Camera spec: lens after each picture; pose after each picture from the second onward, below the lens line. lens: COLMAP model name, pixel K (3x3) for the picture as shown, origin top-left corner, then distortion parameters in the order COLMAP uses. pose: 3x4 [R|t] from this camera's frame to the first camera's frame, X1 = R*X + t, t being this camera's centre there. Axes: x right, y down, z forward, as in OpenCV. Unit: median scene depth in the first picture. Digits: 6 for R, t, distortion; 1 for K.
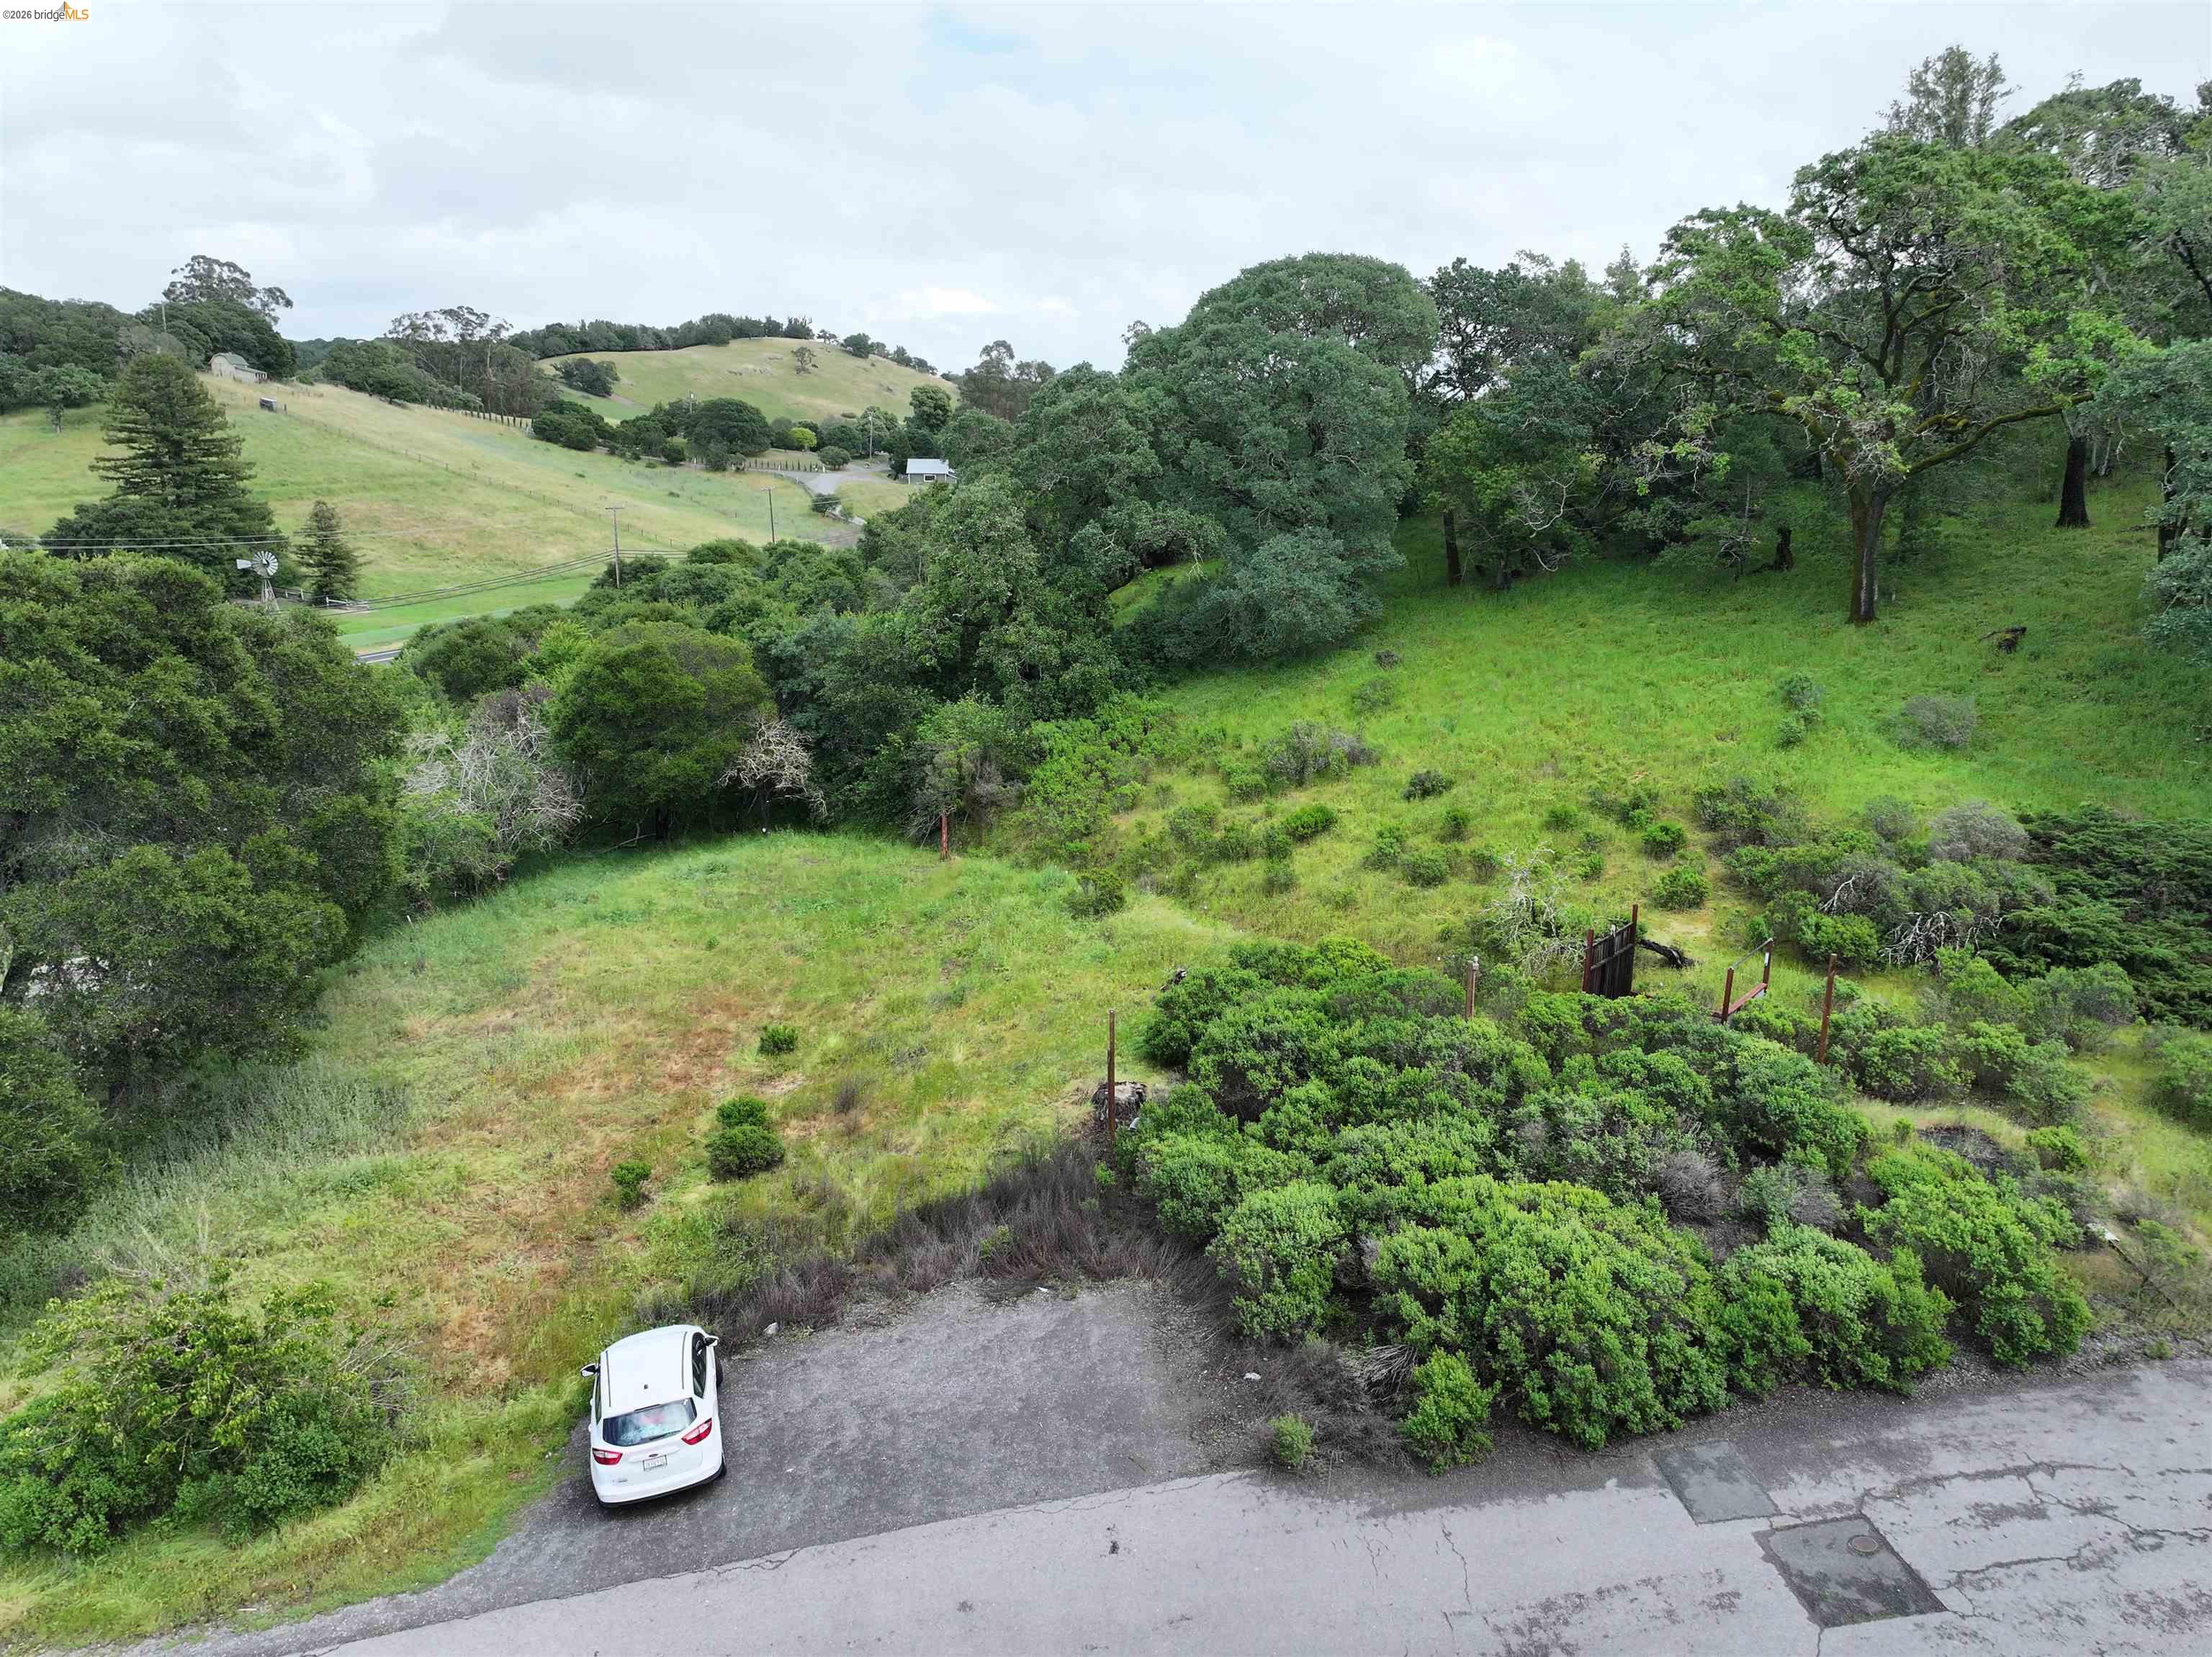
lens RADIAL K [[1552.0, 0, 1113.4], [0, 1552.0, 828.0], [0, 0, 1]] dist [0.002186, 0.012694]
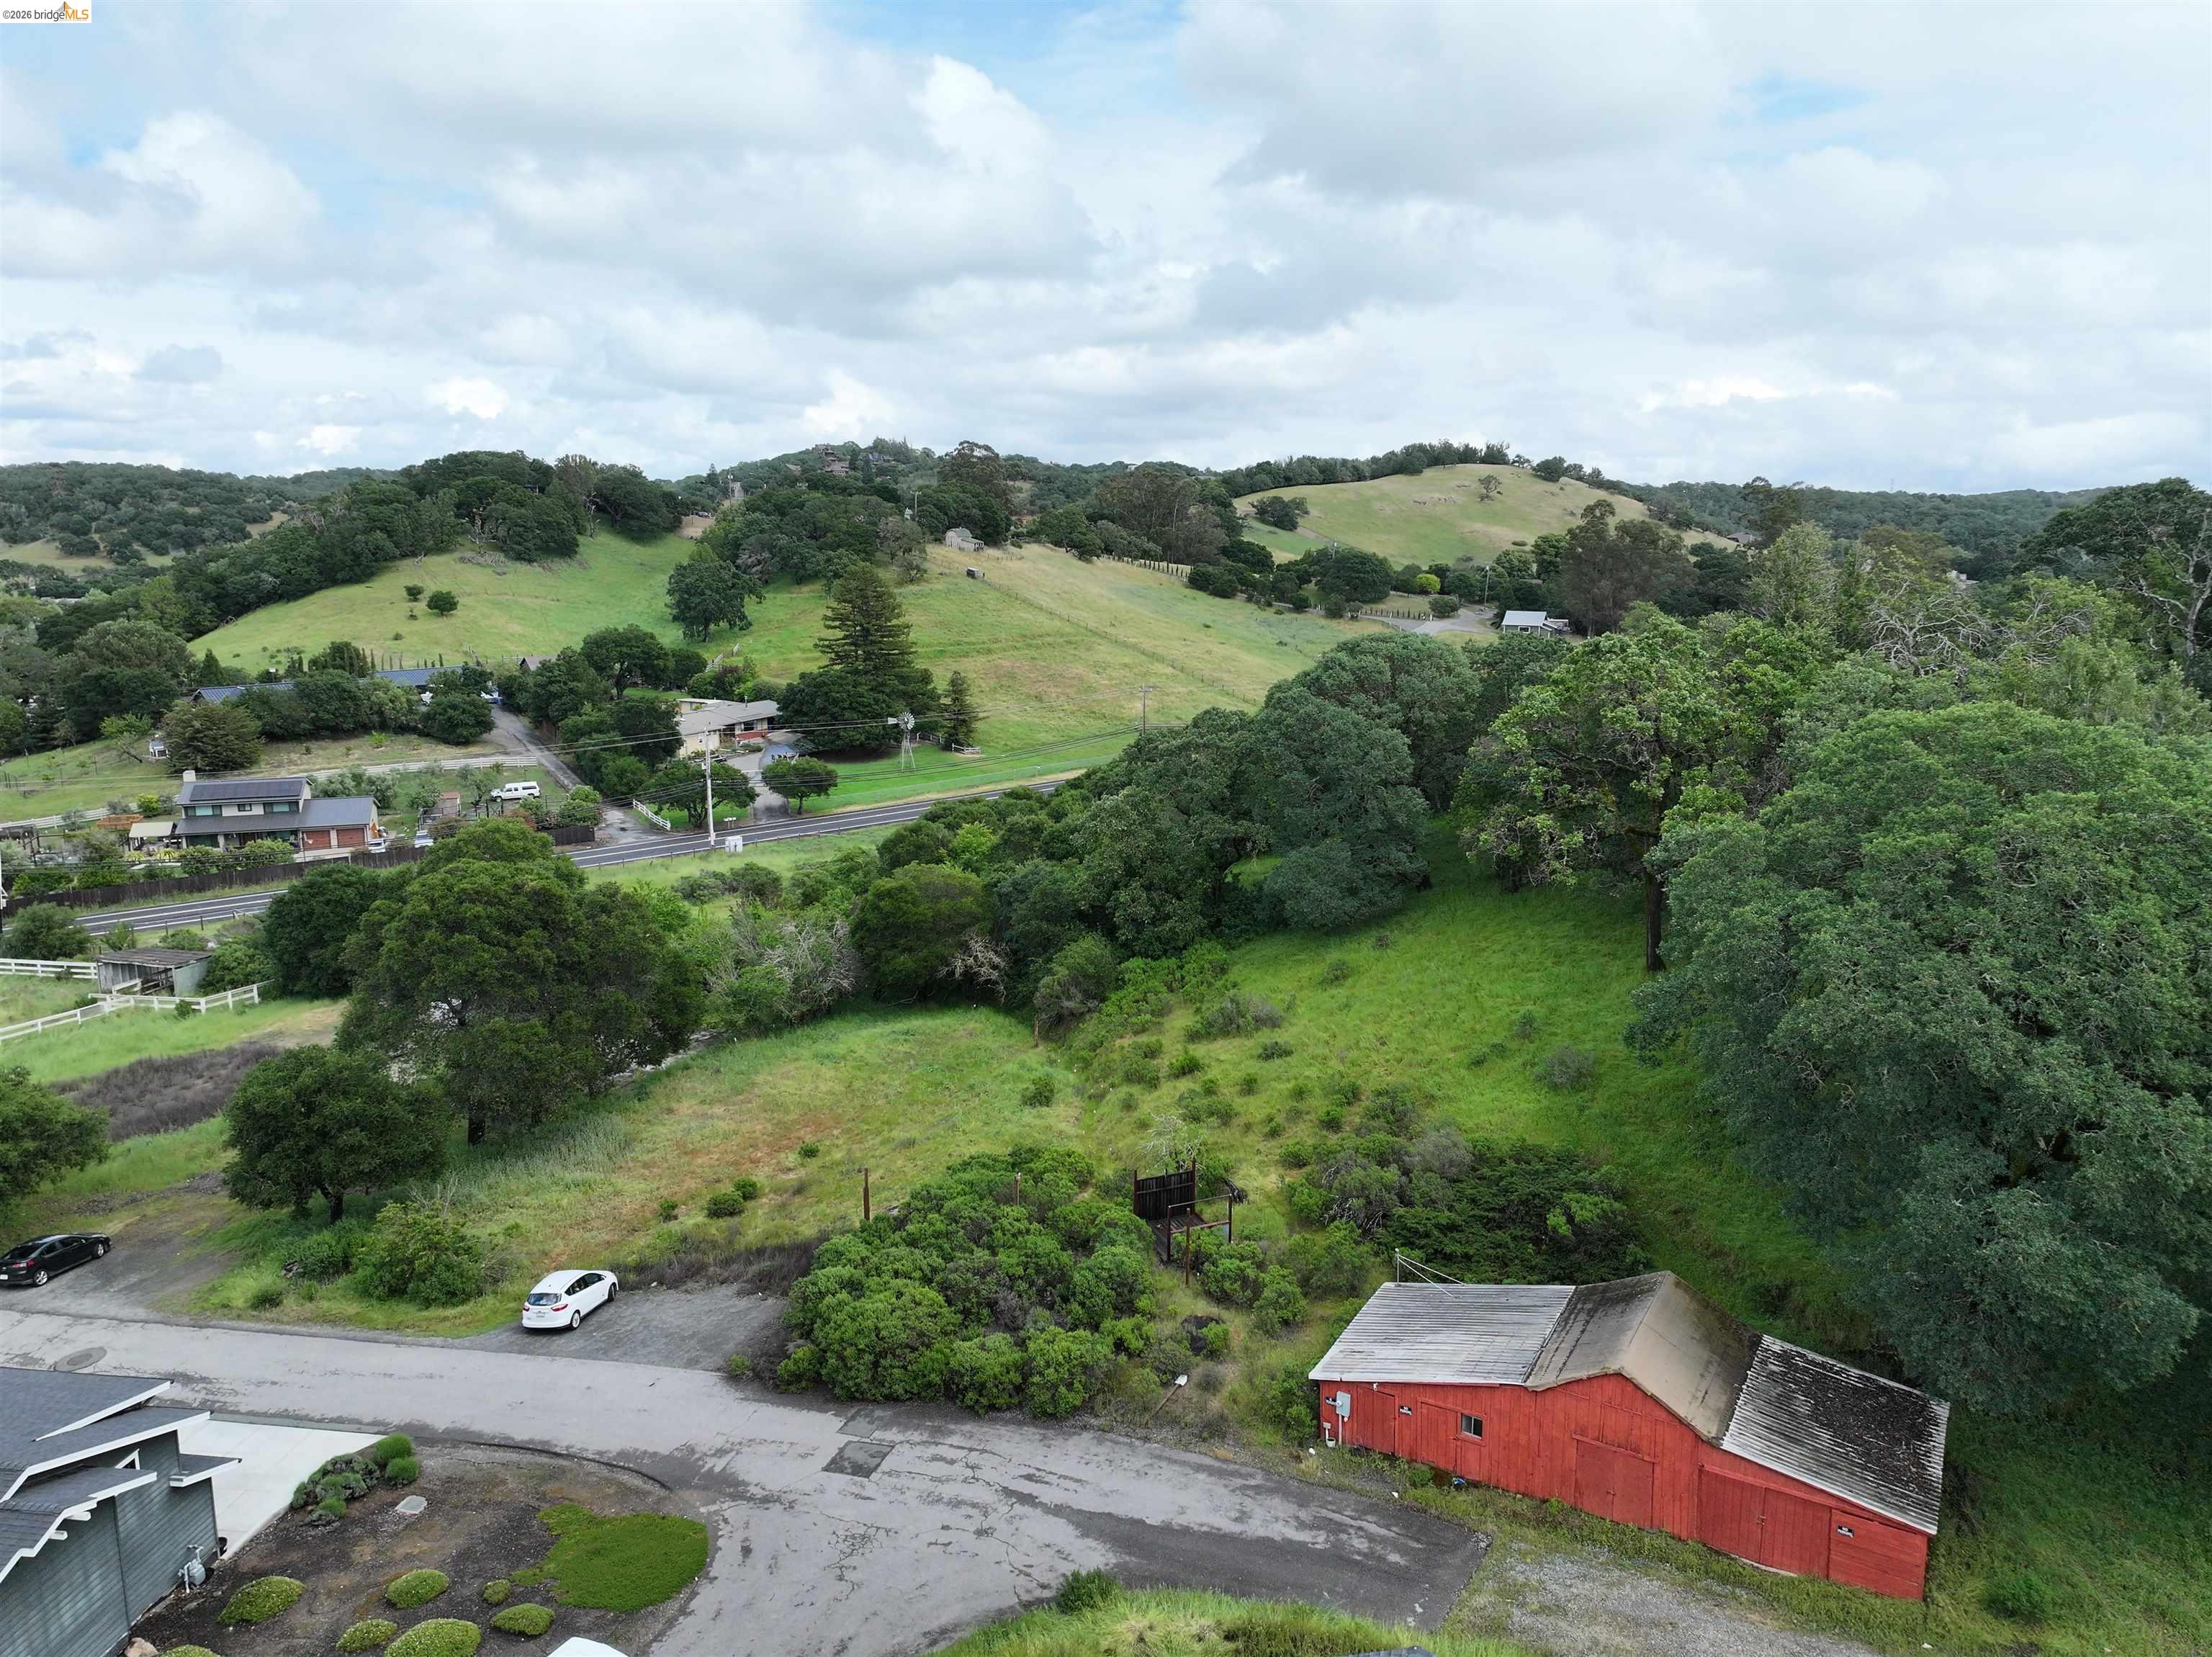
lens RADIAL K [[1552.0, 0, 1104.8], [0, 1552.0, 824.0], [0, 0, 1]] dist [0.002186, 0.012694]
pose [[0.891941, 0.081884, -0.444675, 0.596282], [-0.107990, 0.993582, -0.033648, -0.149783], [0.439066, 0.078033, 0.895060, -0.346127]]
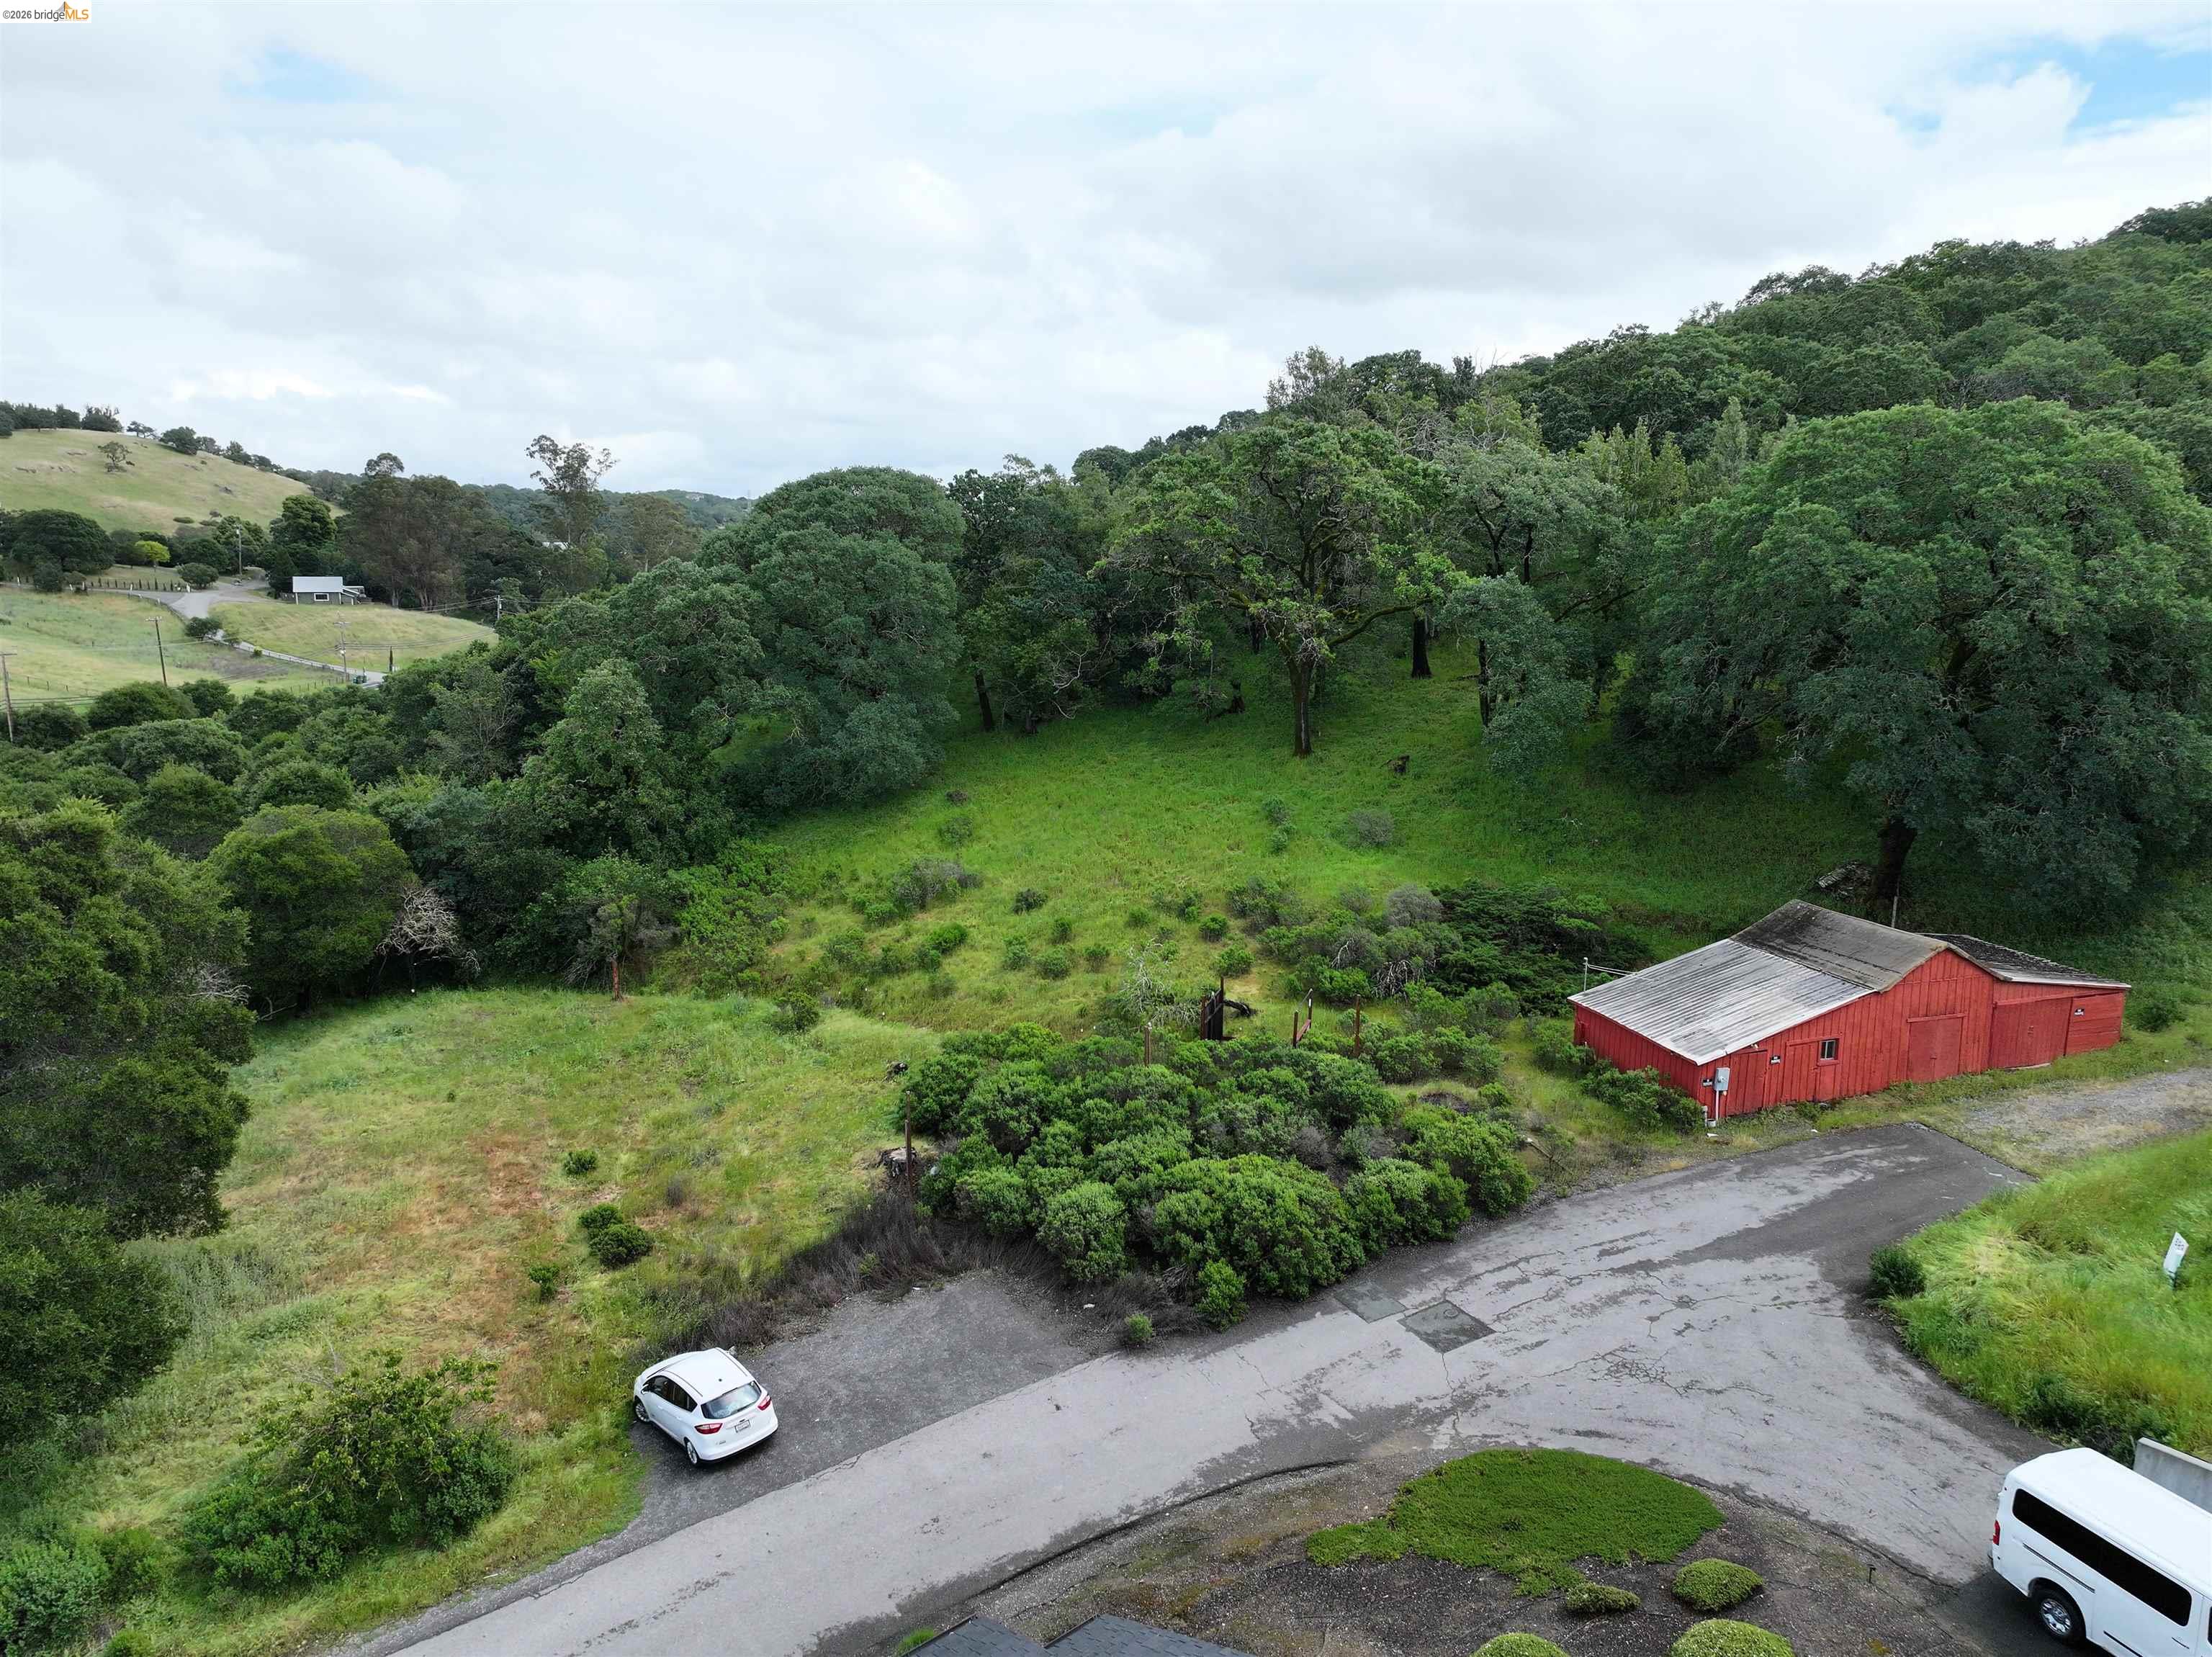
lens RADIAL K [[1552.0, 0, 1113.9], [0, 1552.0, 832.1], [0, 0, 1]] dist [0.002186, 0.012694]
pose [[0.926267, -0.070939, 0.370132, -0.179144], [0.091476, 0.995074, -0.038207, -0.024396], [-0.365599, 0.069248, 0.928193, -0.203281]]
